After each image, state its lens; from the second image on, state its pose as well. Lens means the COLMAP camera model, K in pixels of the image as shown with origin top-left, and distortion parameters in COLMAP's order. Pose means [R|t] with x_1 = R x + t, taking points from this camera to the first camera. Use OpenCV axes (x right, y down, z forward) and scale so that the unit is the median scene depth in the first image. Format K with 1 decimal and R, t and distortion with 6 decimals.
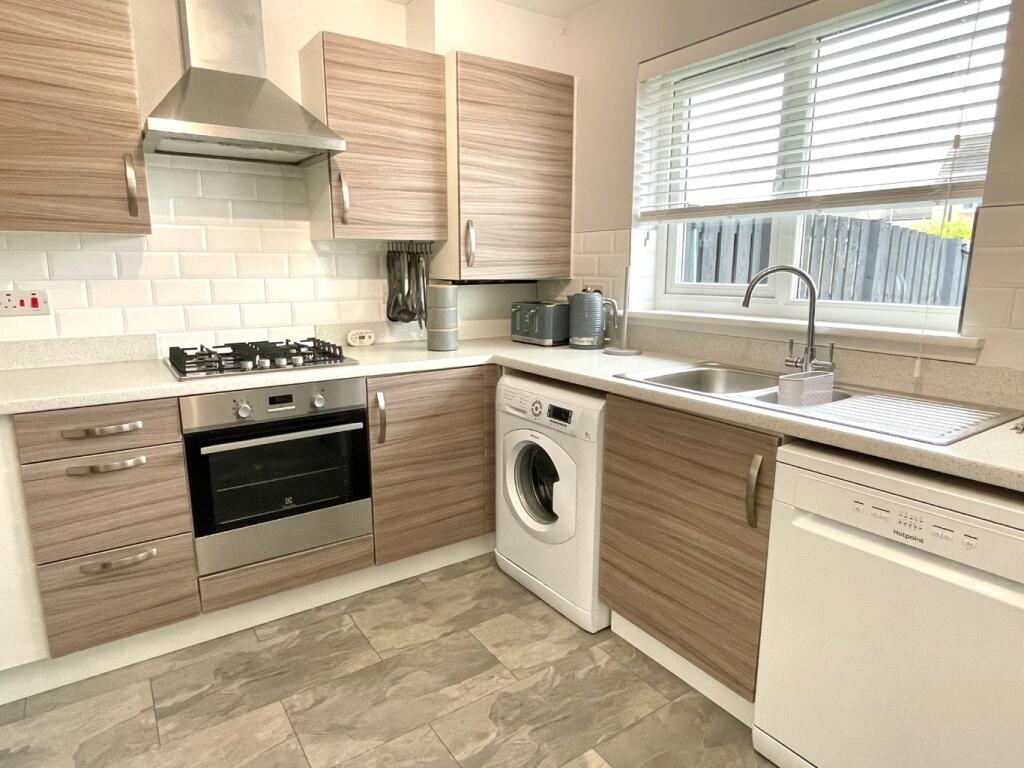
lens RADIAL K [[605.6, 0, 510.1], [0, 605.6, 381.6], [0, 0, 1]] dist [0.000987, -0.000282]
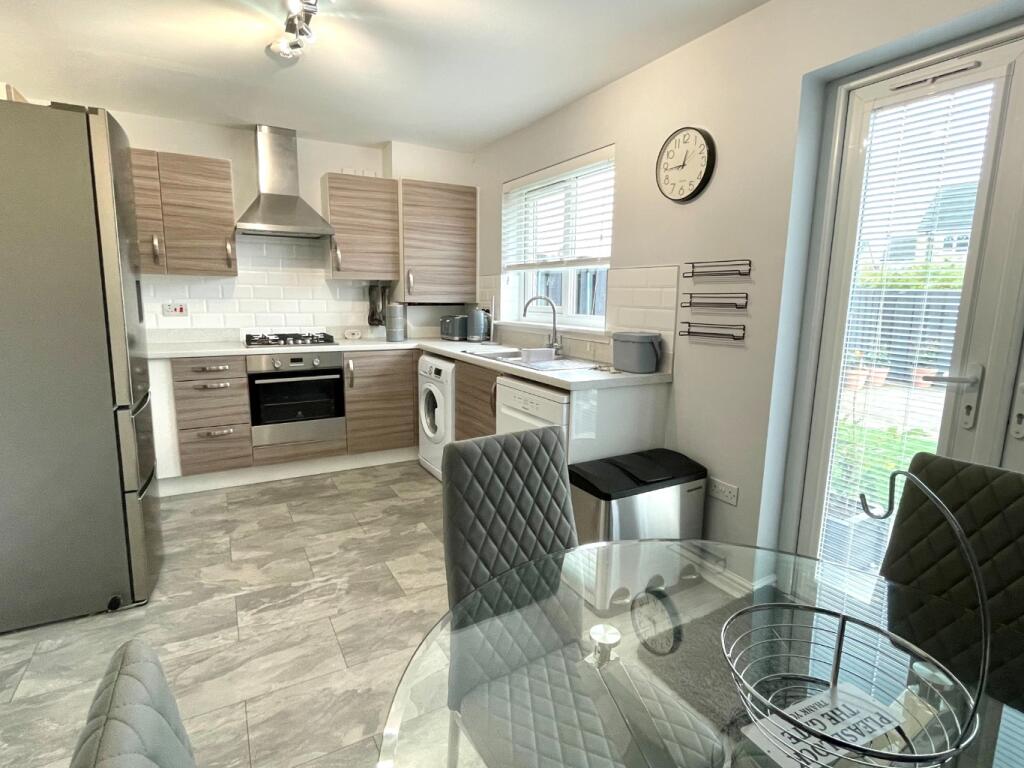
lens RADIAL K [[524.4, 0, 509.1], [0, 524.4, 381.7], [0, 0, 1]] dist [0.001629, -0.000811]
pose [[0.995939, 0.026388, -0.086073, 0.416062], [-0.028858, 0.999203, -0.027582, 0.114481], [0.085276, 0.029954, 0.995907, -0.580986]]
